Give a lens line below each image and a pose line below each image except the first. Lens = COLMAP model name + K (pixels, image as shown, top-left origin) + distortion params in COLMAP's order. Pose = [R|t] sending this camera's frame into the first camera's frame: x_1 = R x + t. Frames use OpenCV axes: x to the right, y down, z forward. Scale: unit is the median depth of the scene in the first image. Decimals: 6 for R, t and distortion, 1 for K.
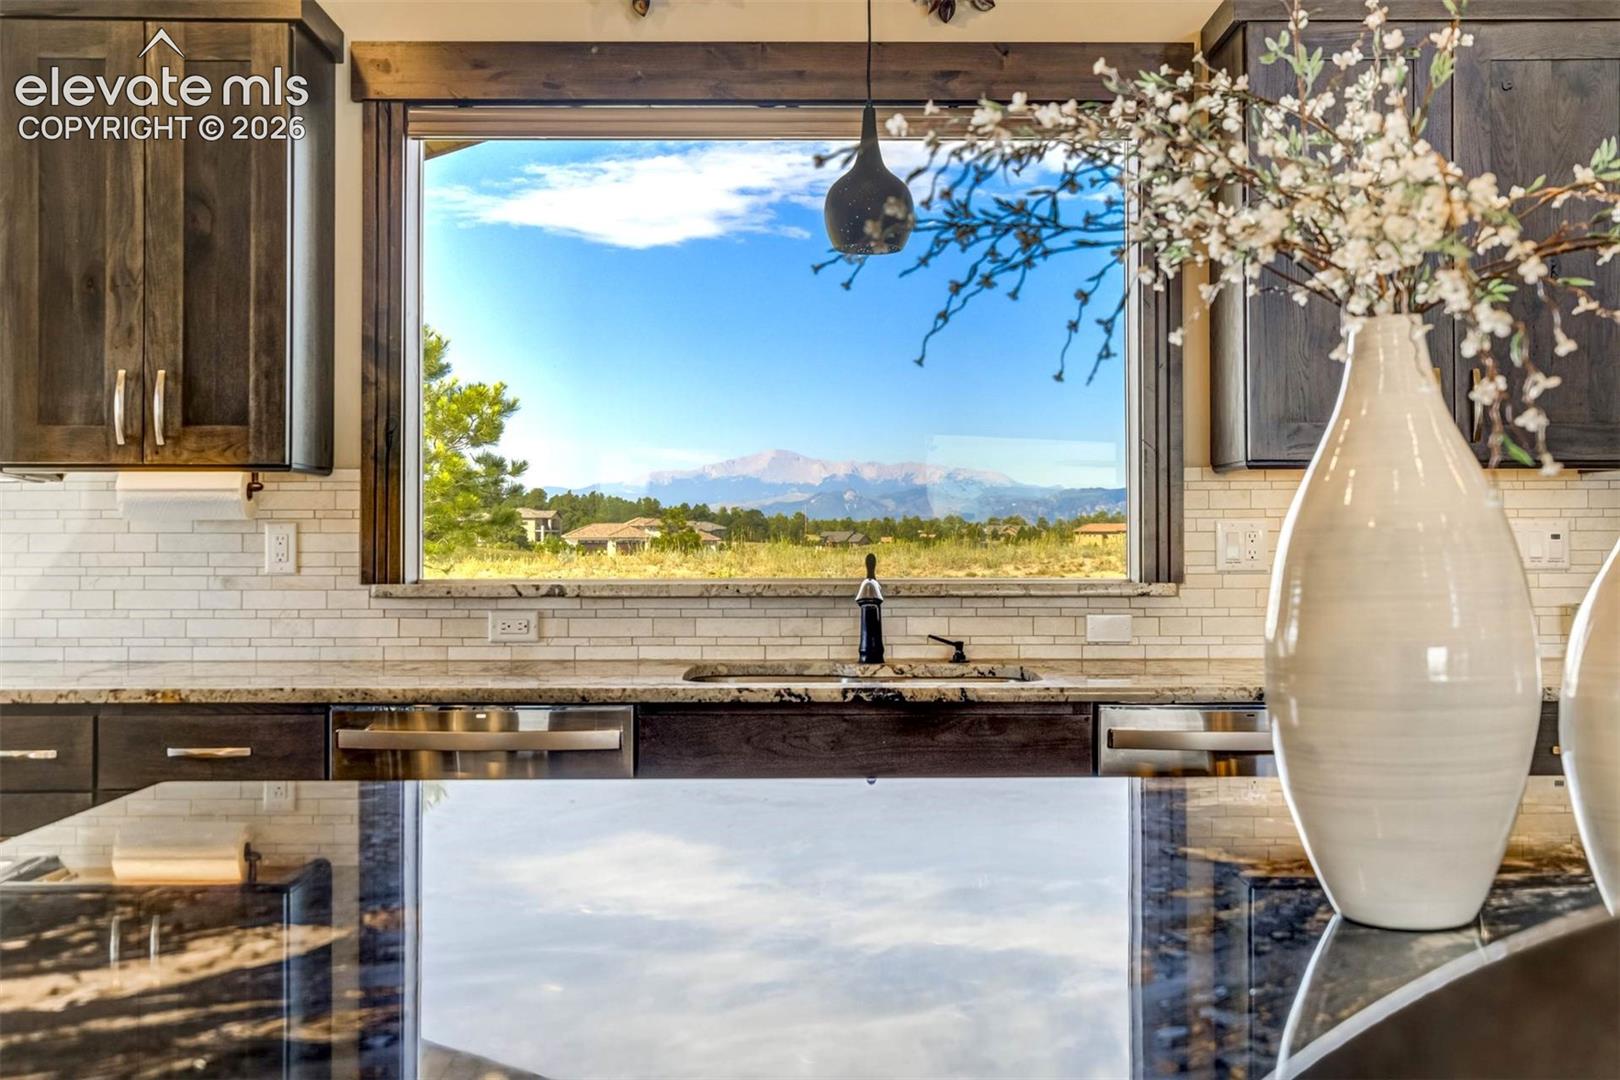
lens RADIAL K [[1603.0, 0, 841.0], [0, 1603.0, 477.5], [0, 0, 1]] dist [-0.007379, 0.000000]
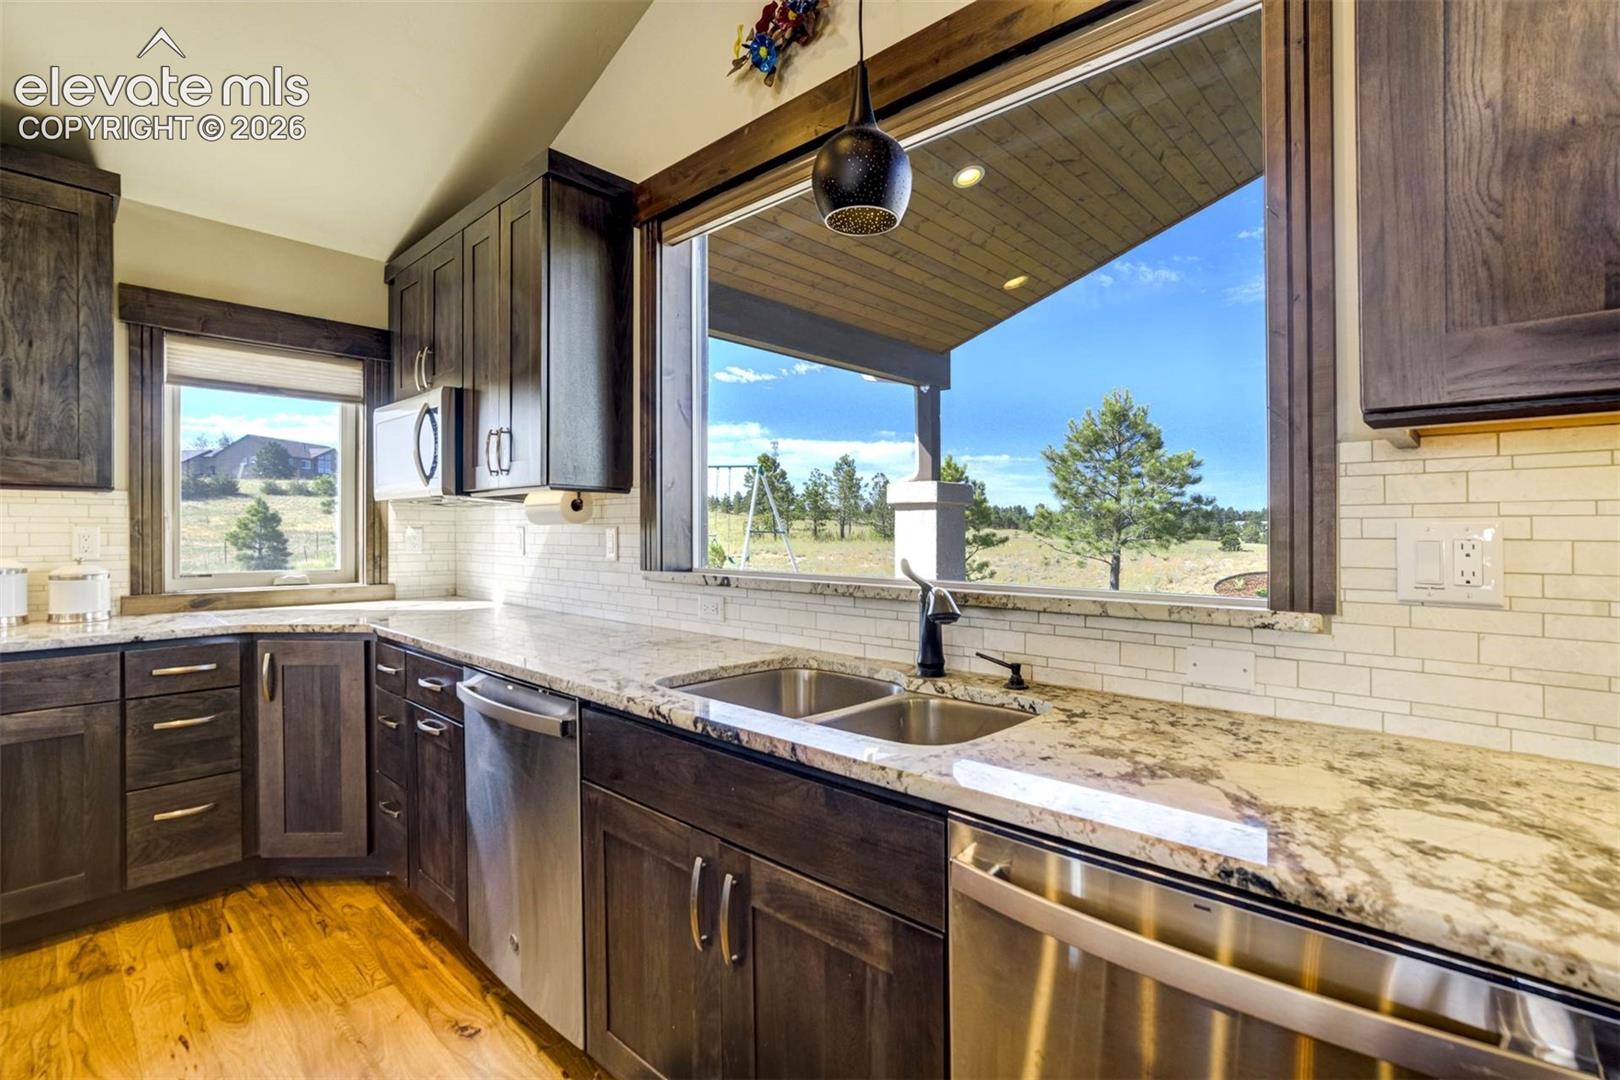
lens RADIAL K [[747.3, 0, 816.1], [0, 747.3, 524.8], [0, 0, 1]] dist [-0.040691, 0.014199]
pose [[0.720886, -0.005812, -0.693029, 0.271470], [0.018195, 0.999779, 0.010542, 0.021740], [0.692815, -0.020210, 0.720832, 0.635243]]
